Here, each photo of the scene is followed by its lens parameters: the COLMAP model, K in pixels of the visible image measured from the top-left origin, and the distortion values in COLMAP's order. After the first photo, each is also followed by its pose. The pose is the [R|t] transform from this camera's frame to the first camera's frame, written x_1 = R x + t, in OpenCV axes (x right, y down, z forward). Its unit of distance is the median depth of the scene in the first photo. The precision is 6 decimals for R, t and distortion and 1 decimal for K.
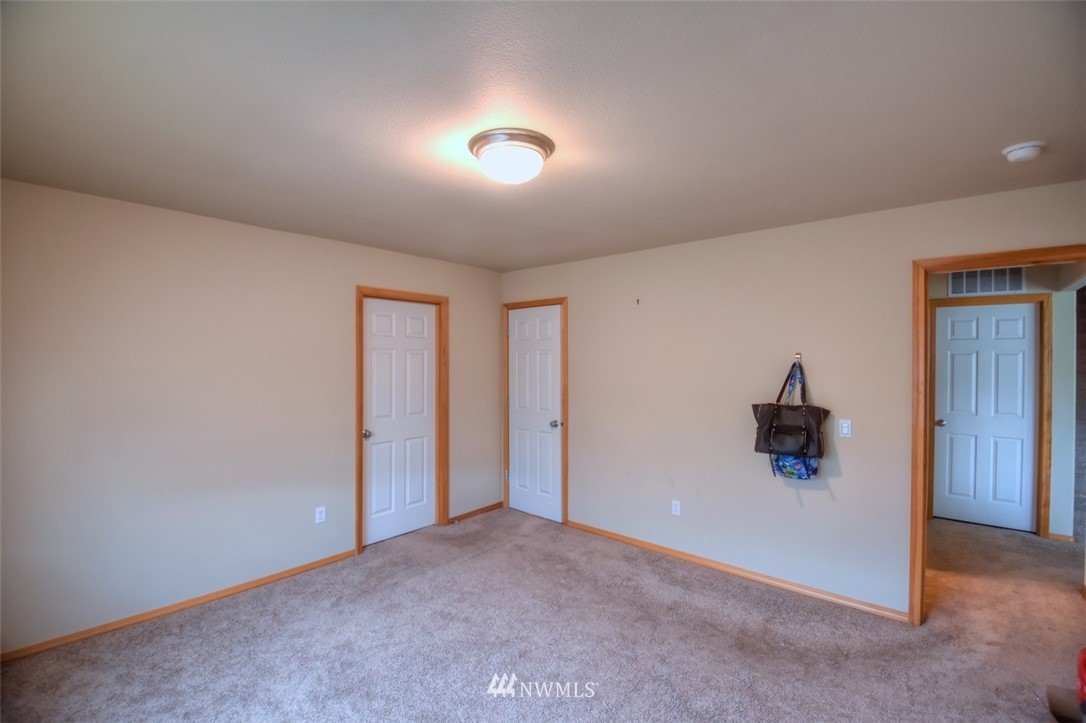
lens RADIAL K [[478.4, 0, 544.1], [0, 478.4, 357.8], [0, 0, 1]] dist [0.014921, -0.028623]
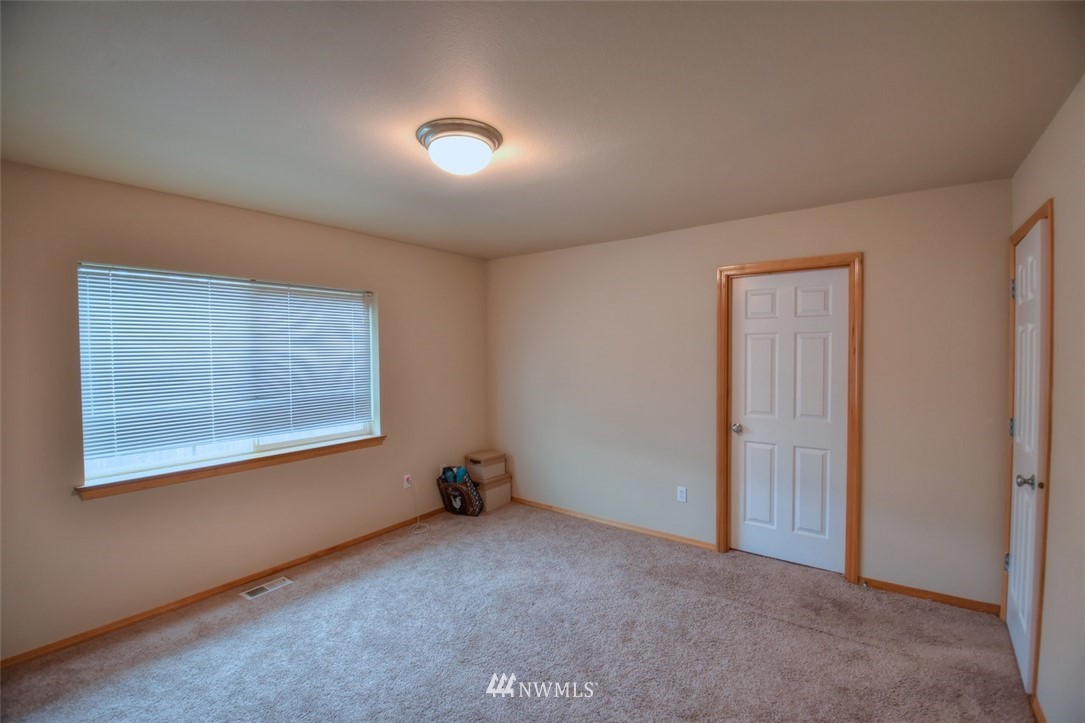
lens RADIAL K [[478.0, 0, 543.6], [0, 478.0, 357.8], [0, 0, 1]] dist [0.014921, -0.028623]
pose [[0.059473, 0.017221, -0.998081, 0.489341], [0.016114, 0.999704, 0.018209, 0.003015], [0.998100, -0.017166, 0.059178, 0.556411]]
